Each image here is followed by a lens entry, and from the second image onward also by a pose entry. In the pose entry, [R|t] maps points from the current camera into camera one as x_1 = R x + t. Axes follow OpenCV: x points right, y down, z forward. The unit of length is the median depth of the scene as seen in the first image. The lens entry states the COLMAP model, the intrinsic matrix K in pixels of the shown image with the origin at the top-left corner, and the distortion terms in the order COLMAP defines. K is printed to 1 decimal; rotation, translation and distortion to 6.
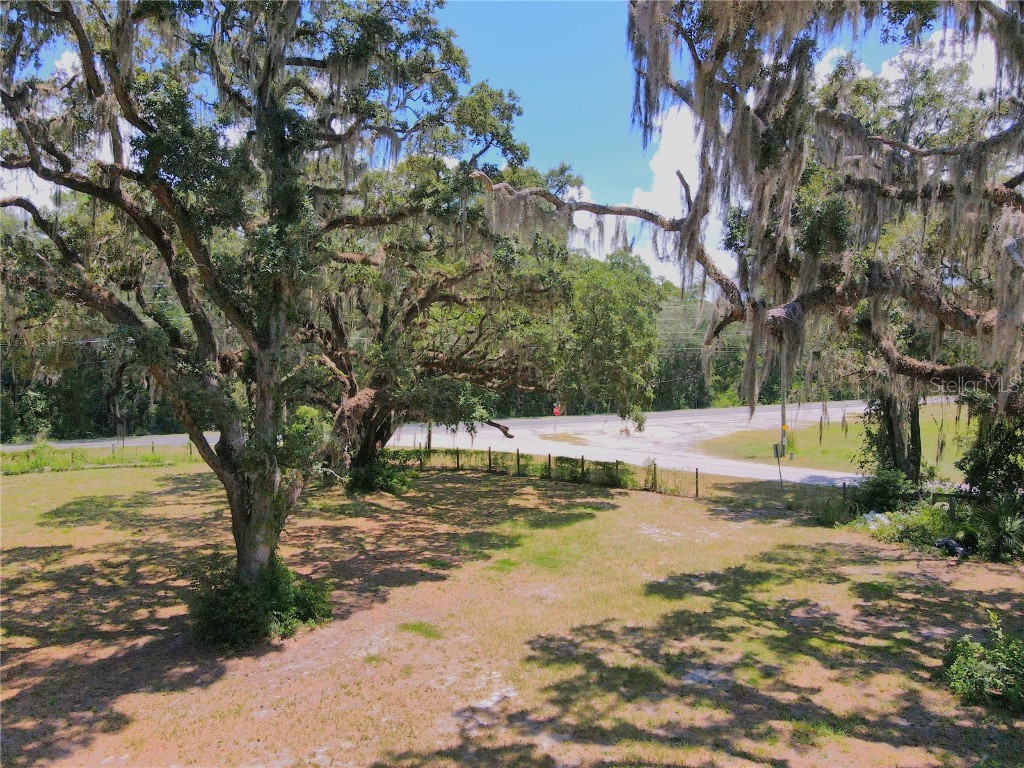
lens RADIAL K [[751.7, 0, 507.6], [0, 751.7, 377.5], [0, 0, 1]] dist [0.016204, -0.002736]
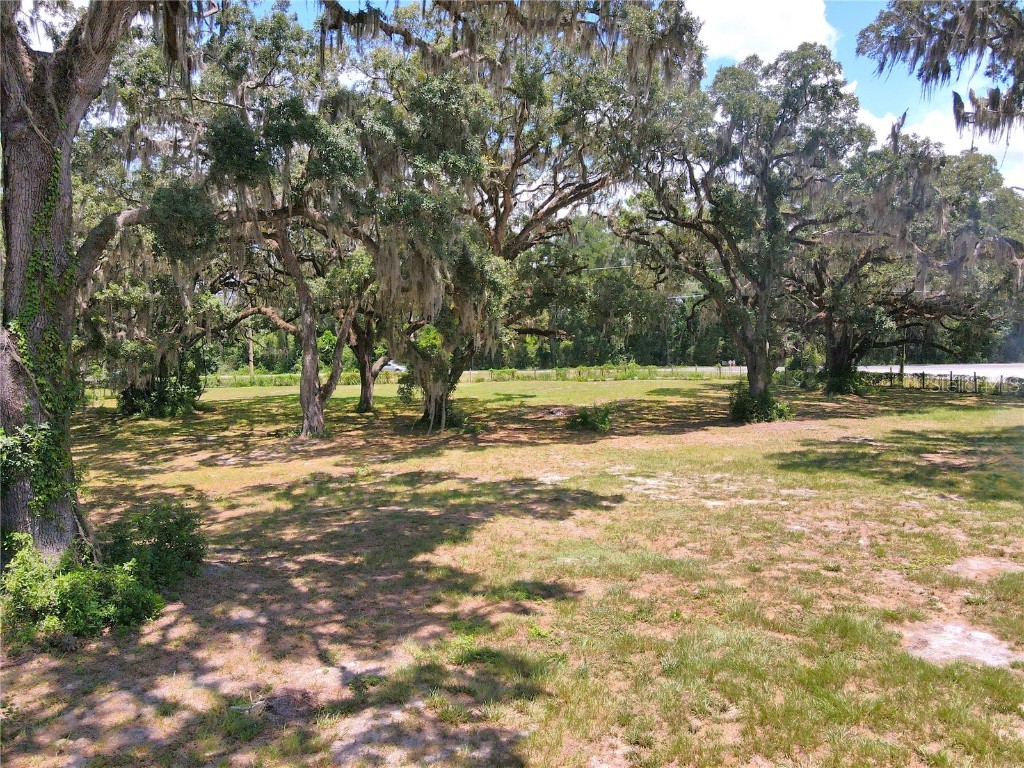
lens RADIAL K [[751.7, 0, 506.5], [0, 751.7, 379.2], [0, 0, 1]] dist [0.016204, -0.002736]
pose [[0.785860, 0.028288, -0.617758, 0.467646], [0.003165, 0.998756, 0.049761, 0.111236], [0.618397, -0.041061, 0.784793, -1.229253]]
